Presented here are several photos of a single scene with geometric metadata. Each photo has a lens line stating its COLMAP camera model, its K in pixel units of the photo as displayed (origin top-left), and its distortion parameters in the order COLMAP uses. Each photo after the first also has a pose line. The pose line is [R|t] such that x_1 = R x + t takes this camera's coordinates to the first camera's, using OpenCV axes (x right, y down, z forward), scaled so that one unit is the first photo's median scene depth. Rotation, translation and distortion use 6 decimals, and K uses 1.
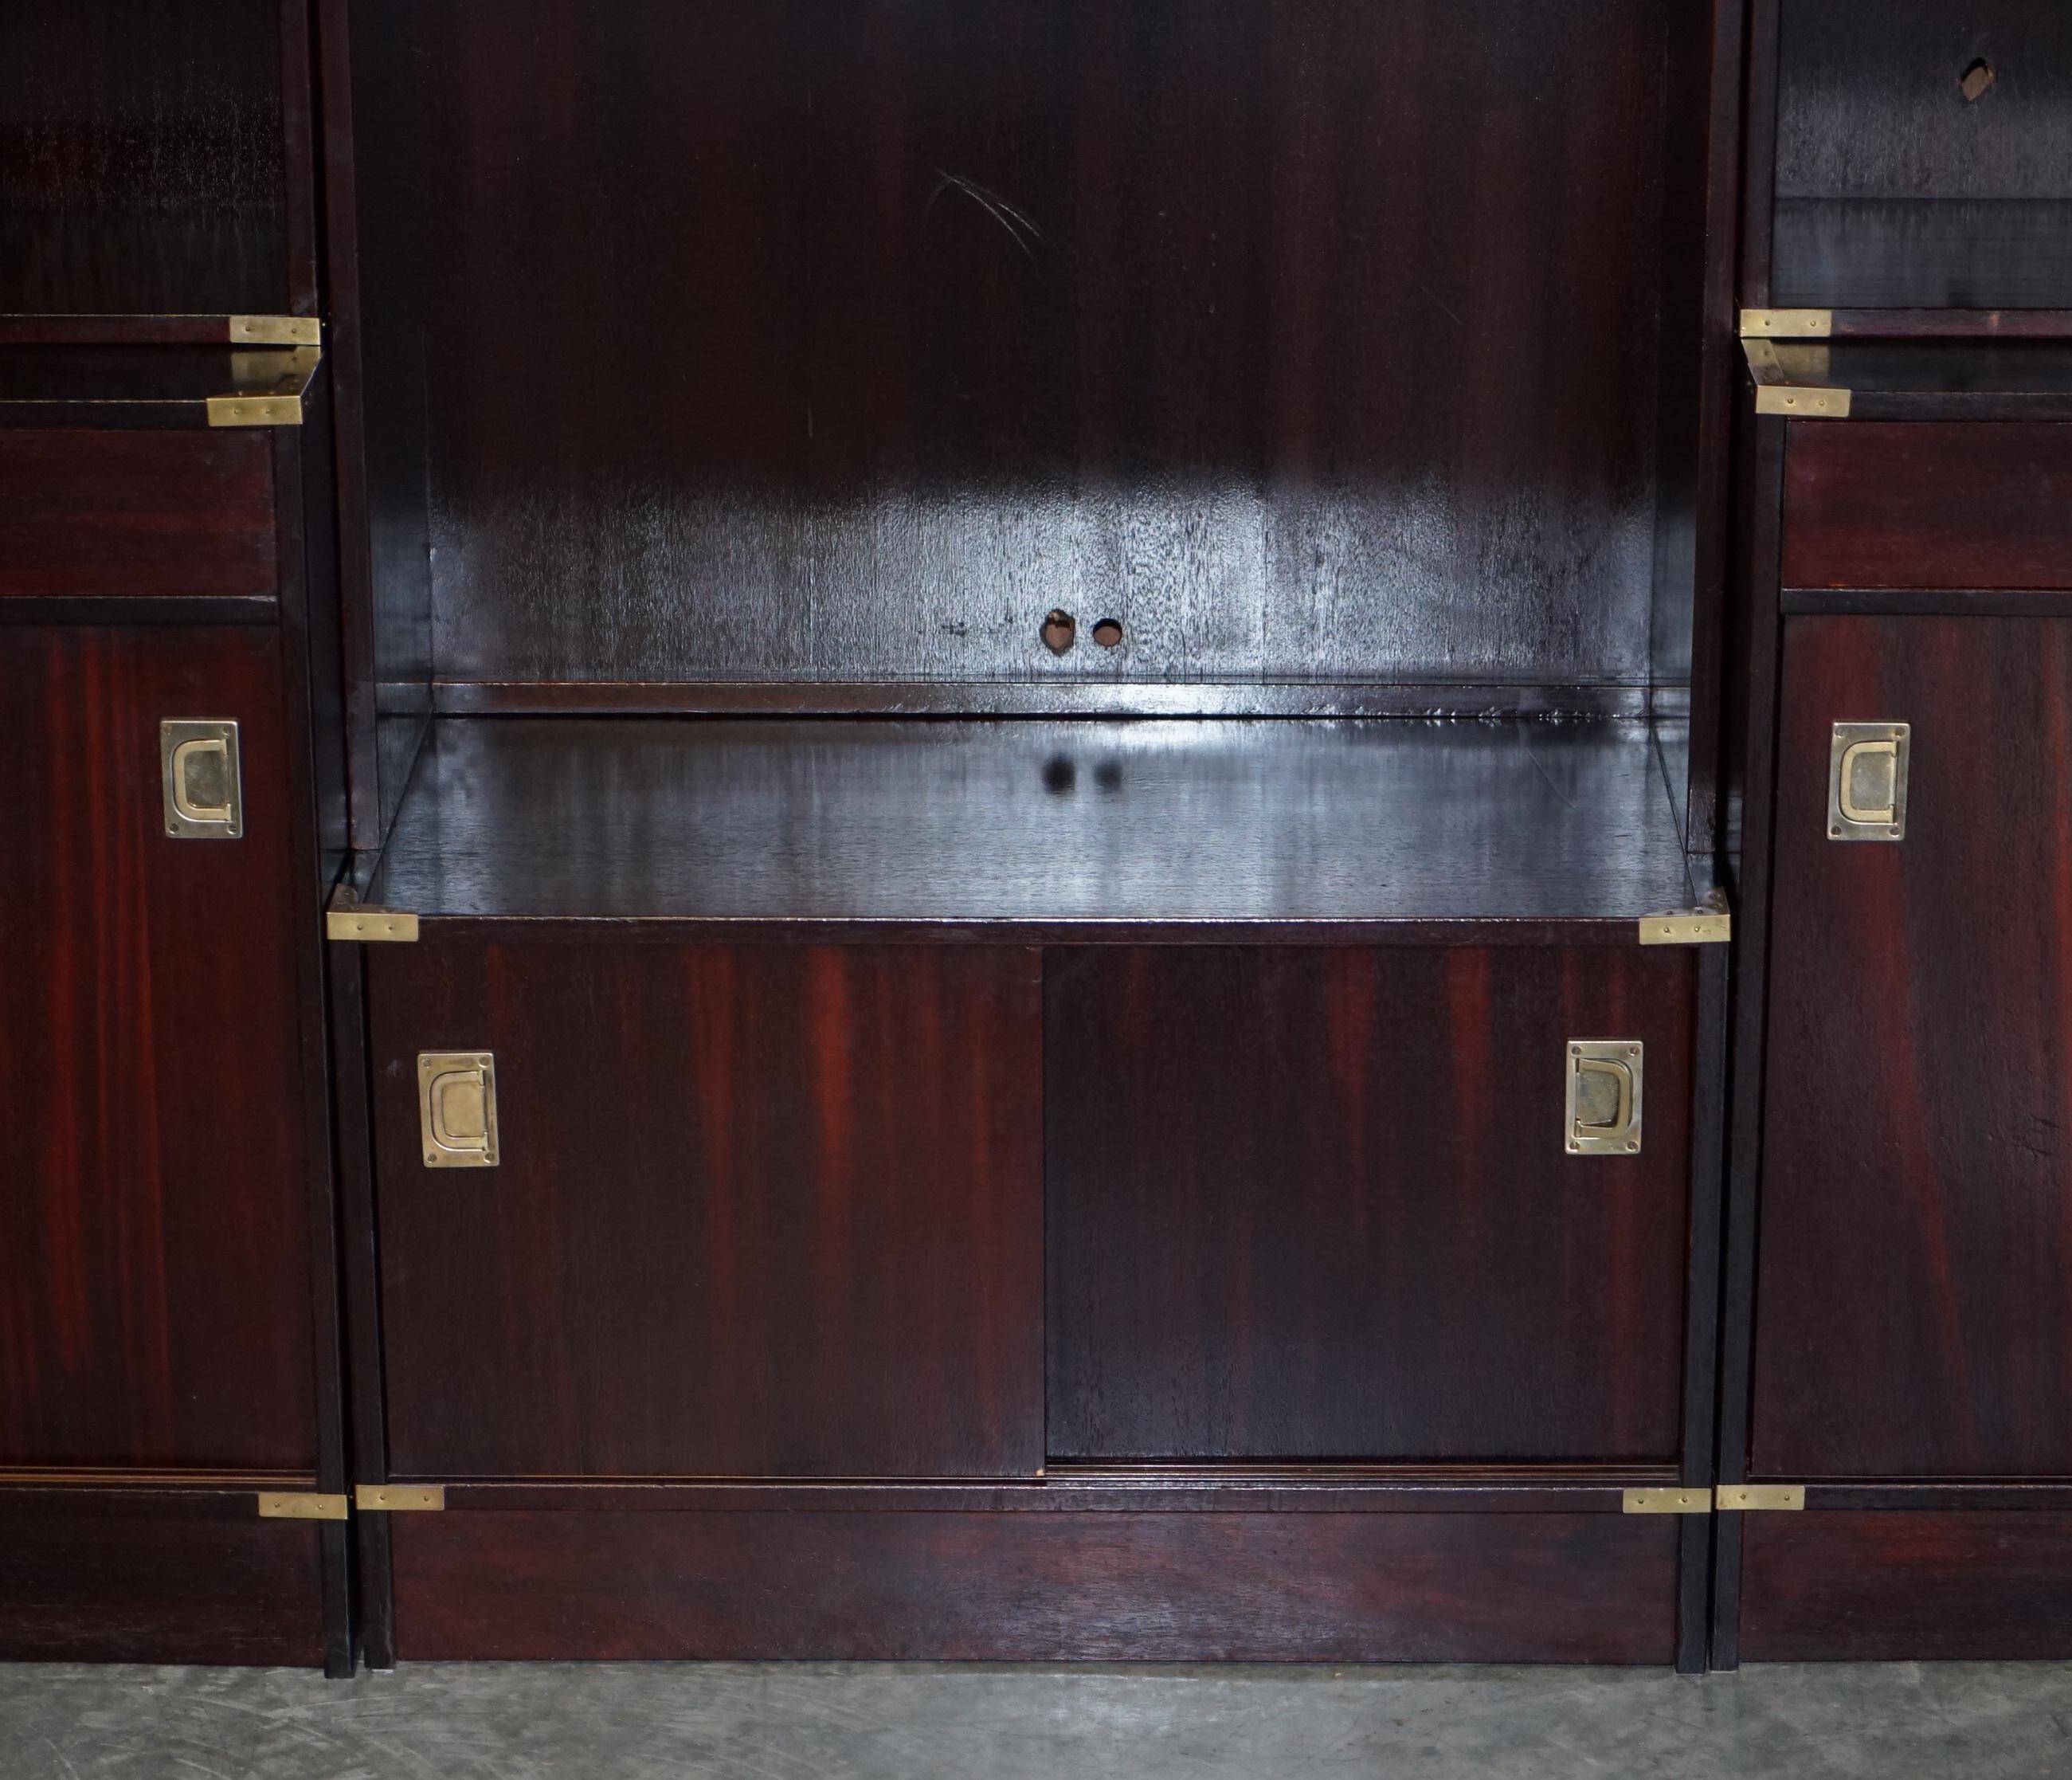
lens RADIAL K [[6150.4, 0, 1036.0], [0, 6150.4, 890.0], [0, 0, 1]] dist [-0.203694, 1.472815]
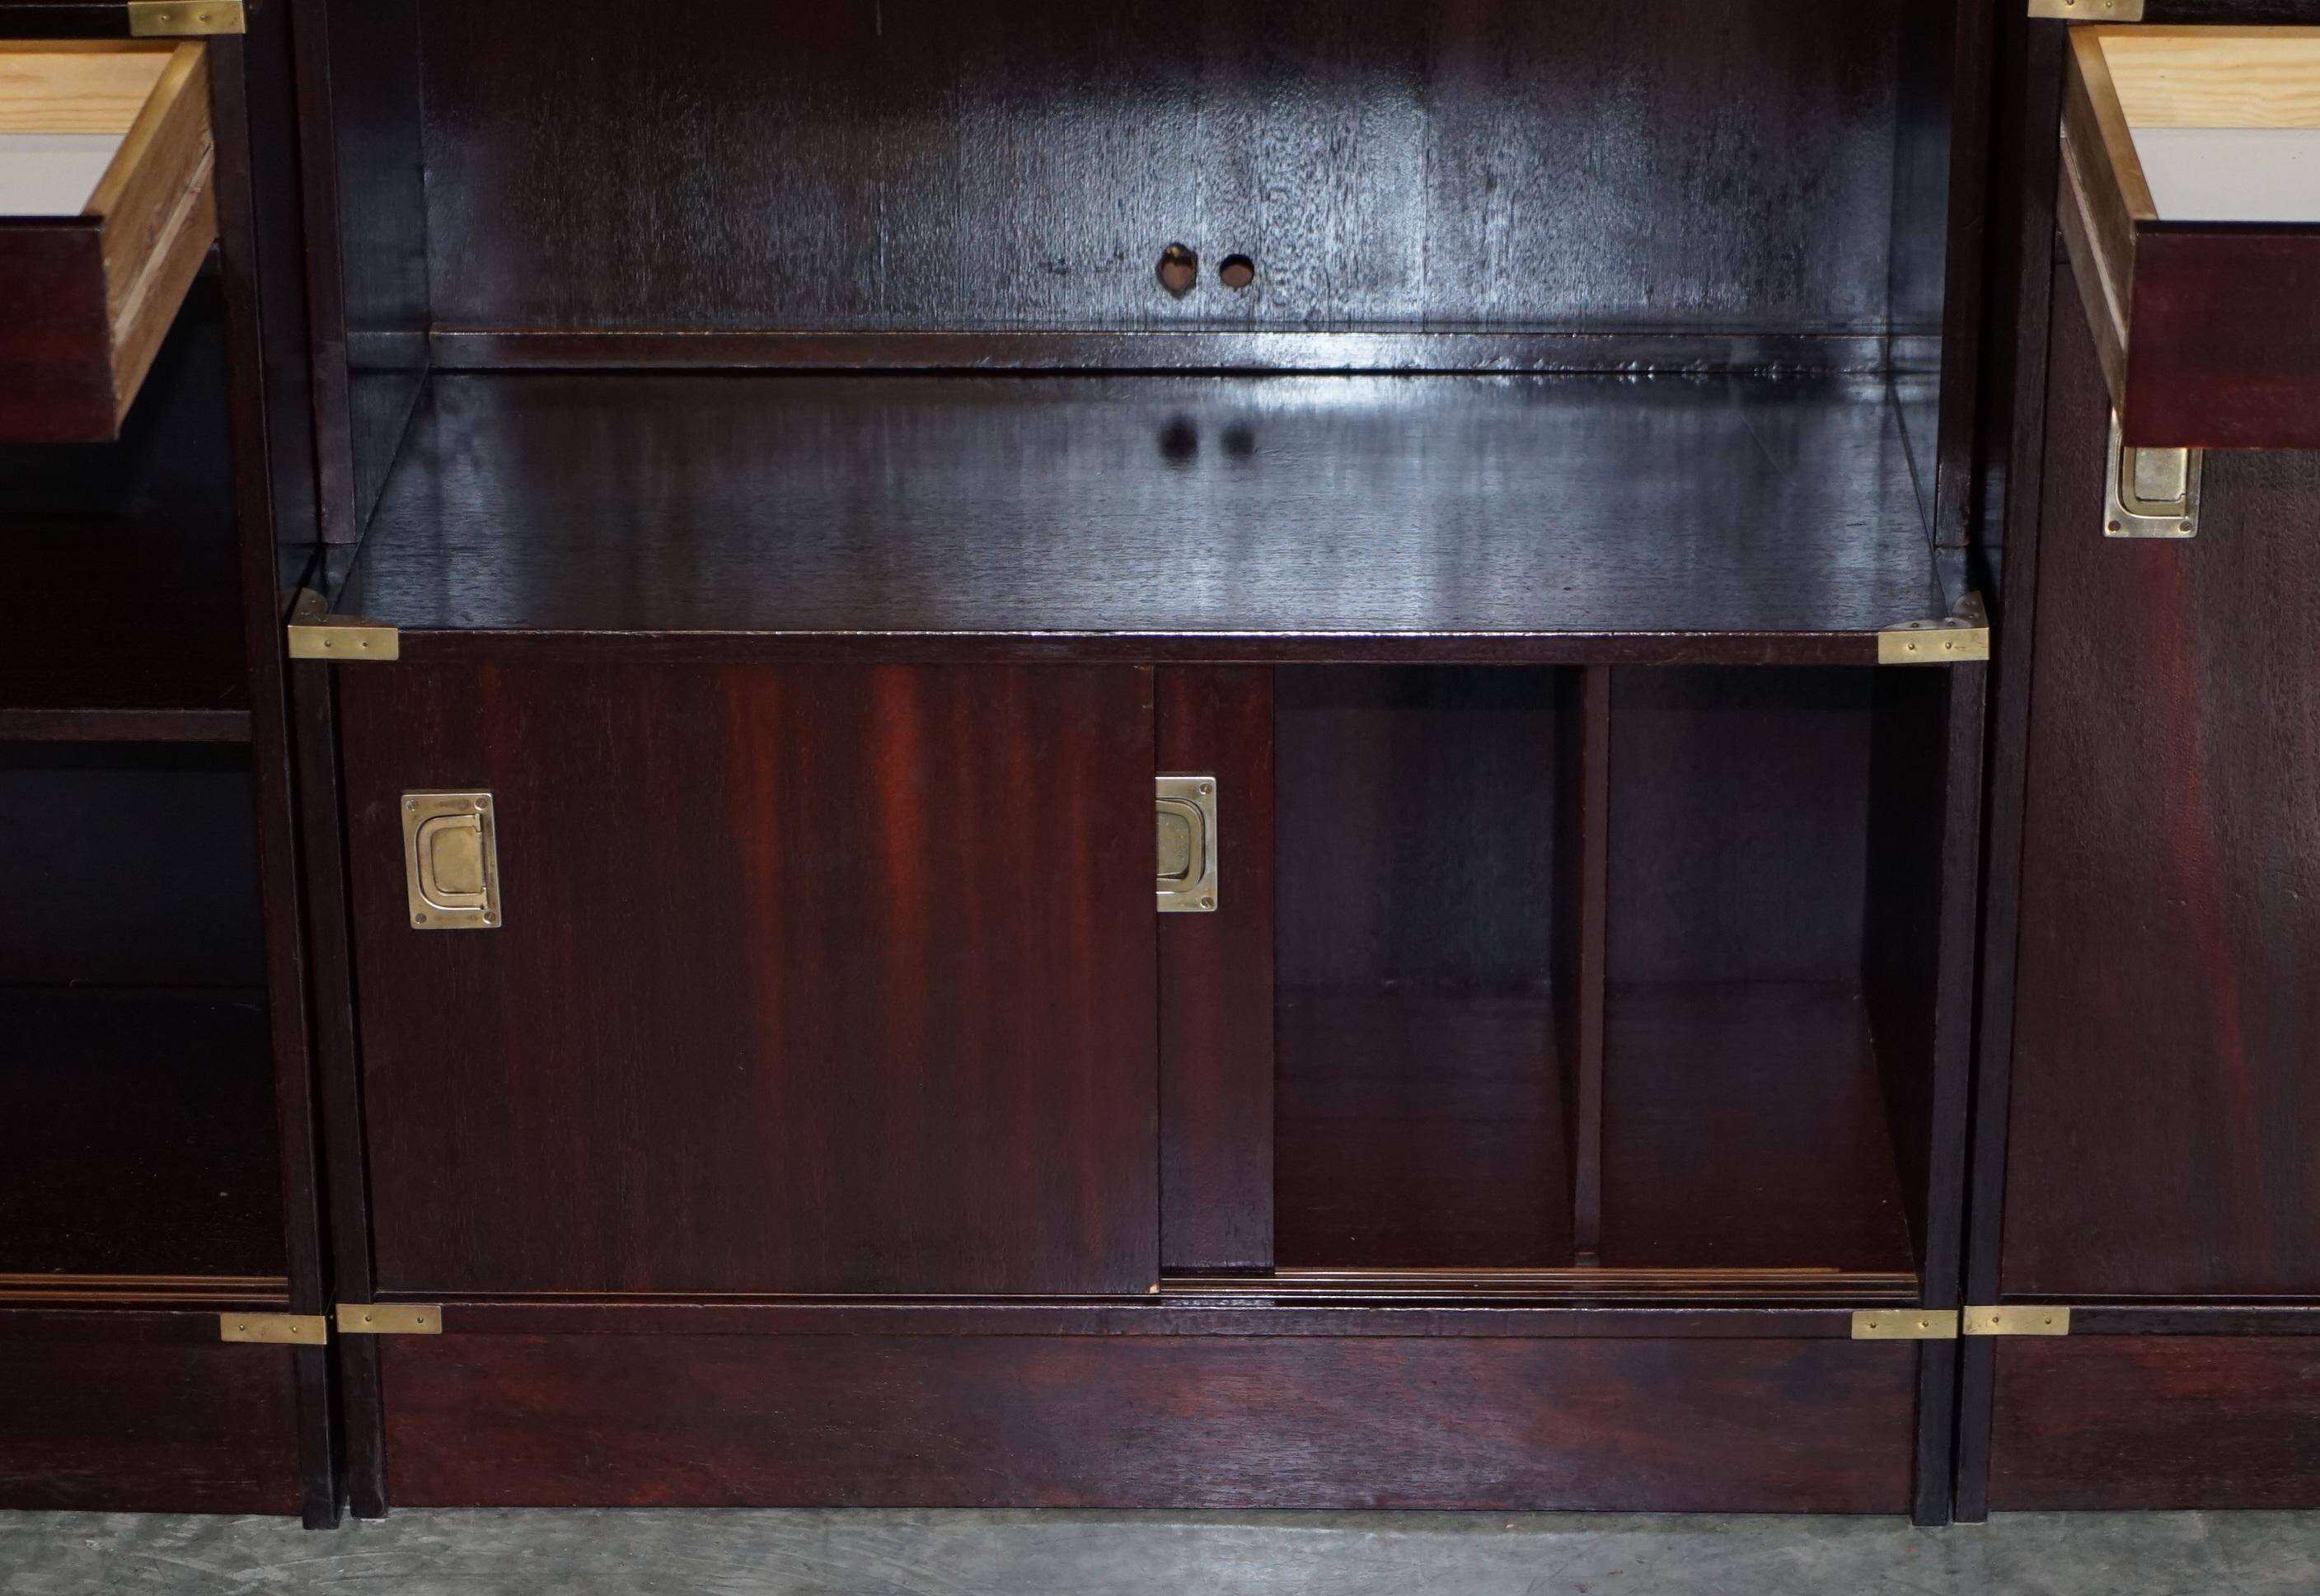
lens RADIAL K [[6309.1, 0, 1158.0], [0, 6309.1, 979.8], [0, 0, 1]] dist [-0.078530, 0.431734]
pose [[0.999974, -0.000347, -0.007240, 0.007458], [0.000997, 0.995951, 0.089893, -0.024113], [0.007179, -0.089898, 0.995925, 0.146514]]
